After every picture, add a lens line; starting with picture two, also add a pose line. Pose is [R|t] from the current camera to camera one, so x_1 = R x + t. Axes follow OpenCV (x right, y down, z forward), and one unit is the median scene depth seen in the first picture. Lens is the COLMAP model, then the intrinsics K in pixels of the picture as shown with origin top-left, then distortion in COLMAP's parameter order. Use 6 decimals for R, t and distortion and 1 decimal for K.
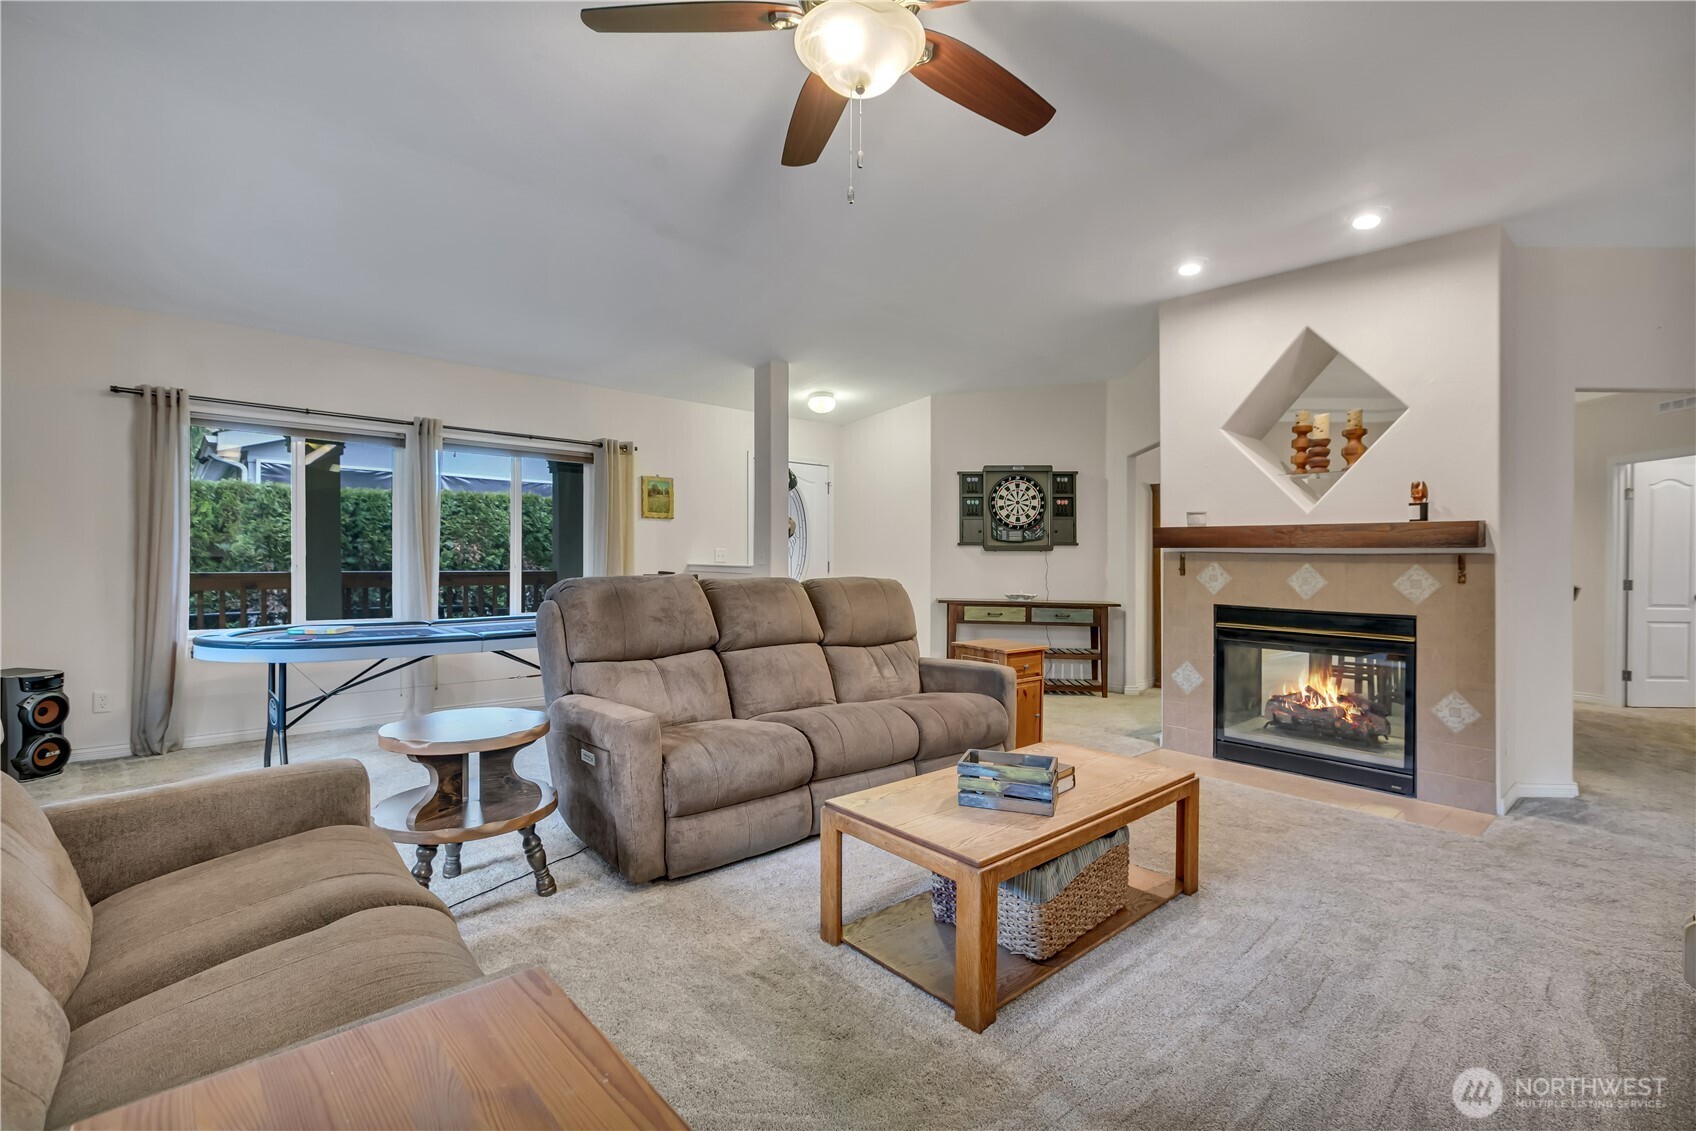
lens RADIAL K [[750.1, 0, 854.3], [0, 750.1, 591.2], [0, 0, 1]] dist [-0.000920, -0.000041]
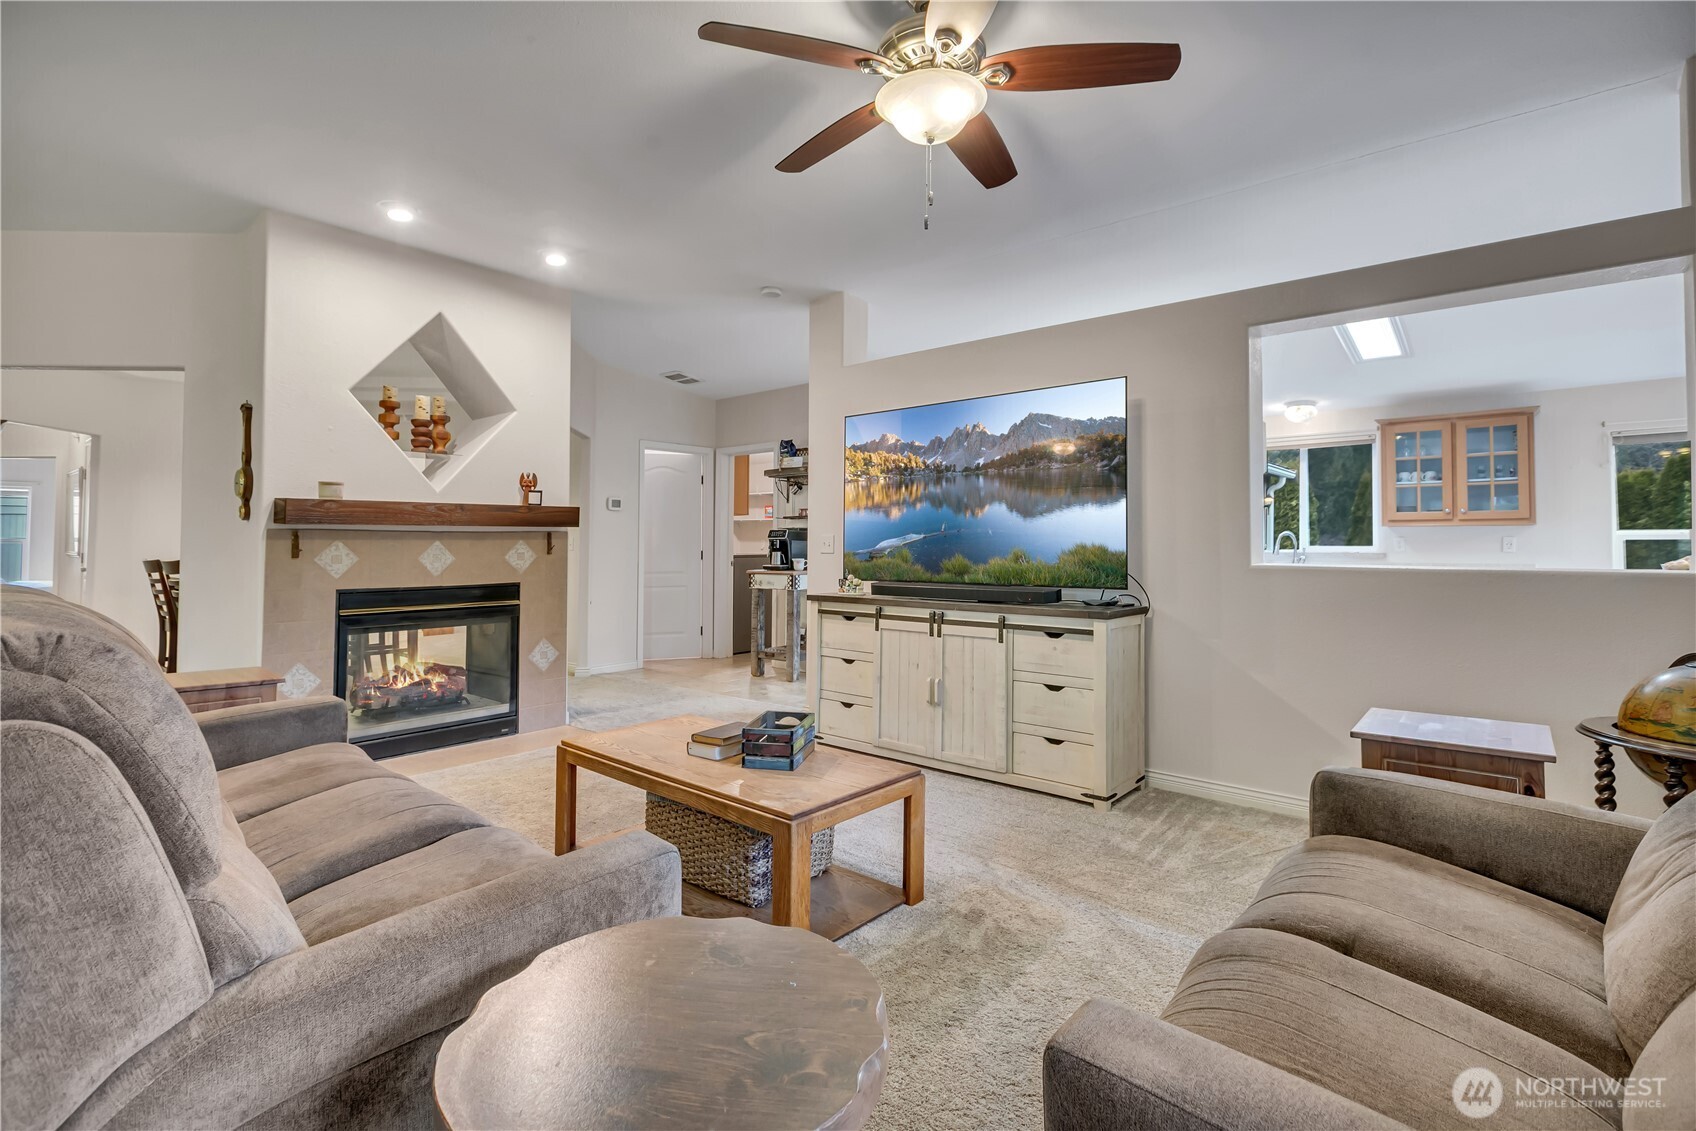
lens RADIAL K [[789.0, 0, 850.7], [0, 789.0, 534.3], [0, 0, 1]] dist [0.001294, 0.000423]
pose [[-0.113028, -0.007490, 0.993564, -0.544203], [0.046219, 0.998849, 0.012788, -0.034176], [-0.992516, 0.047367, -0.112552, 0.571321]]
